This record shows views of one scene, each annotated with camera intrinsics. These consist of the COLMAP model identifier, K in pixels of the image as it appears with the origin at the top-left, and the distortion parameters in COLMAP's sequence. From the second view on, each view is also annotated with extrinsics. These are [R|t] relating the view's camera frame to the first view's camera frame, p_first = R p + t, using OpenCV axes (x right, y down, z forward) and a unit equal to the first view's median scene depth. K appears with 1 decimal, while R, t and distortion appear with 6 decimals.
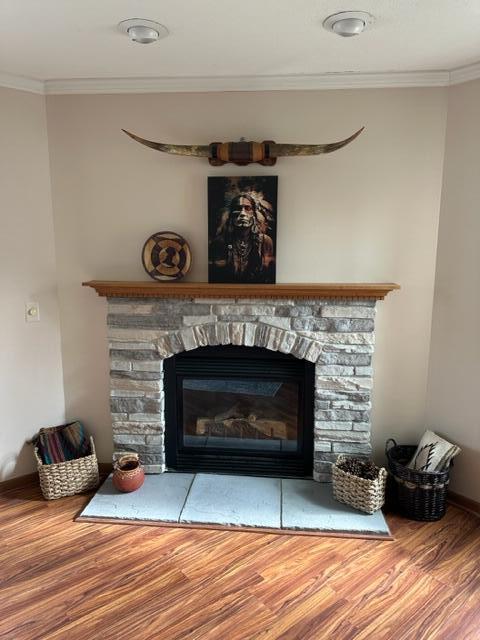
lens RADIAL K [[457.5, 0, 240.0], [0, 457.5, 320.0], [0, 0, 1]] dist [0.078127, -0.090052]
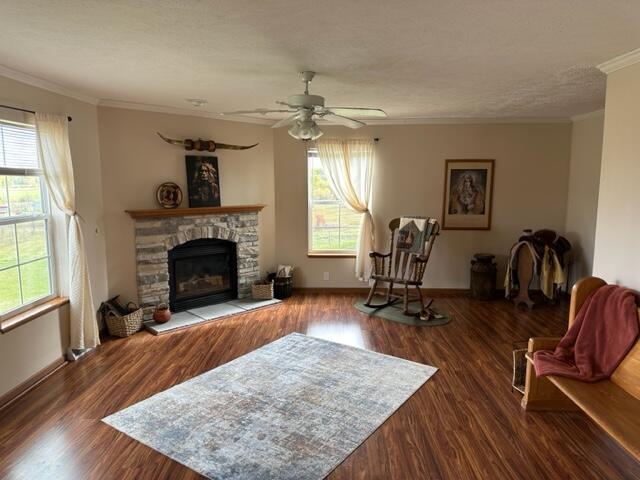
lens RADIAL K [[457.5, 0, 325.5], [0, 457.5, 244.0], [0, 0, 1]] dist [0.078127, -0.090052]
pose [[0.635716, -0.108645, 0.764239, -1.230150], [0.134885, 0.990448, 0.028602, 0.095710], [-0.760047, 0.084902, 0.644298, -0.711790]]
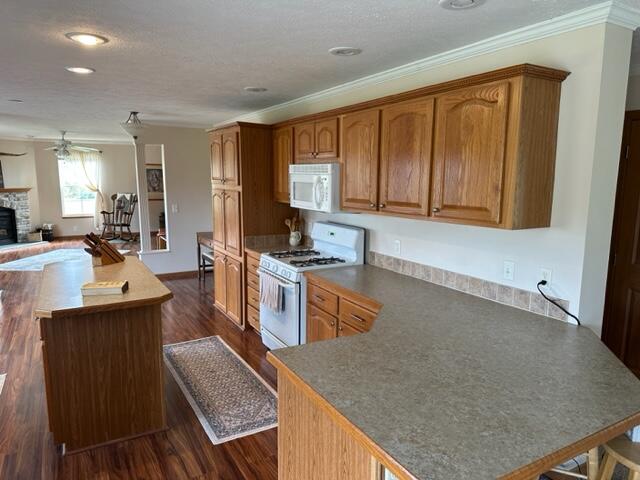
lens RADIAL K [[457.5, 0, 325.5], [0, 457.5, 244.0], [0, 0, 1]] dist [0.078127, -0.090052]
pose [[0.165864, -0.150761, 0.974556, -3.163207], [0.161693, 0.979028, 0.123934, 0.309212], [-0.972802, 0.137023, 0.186763, -2.132839]]
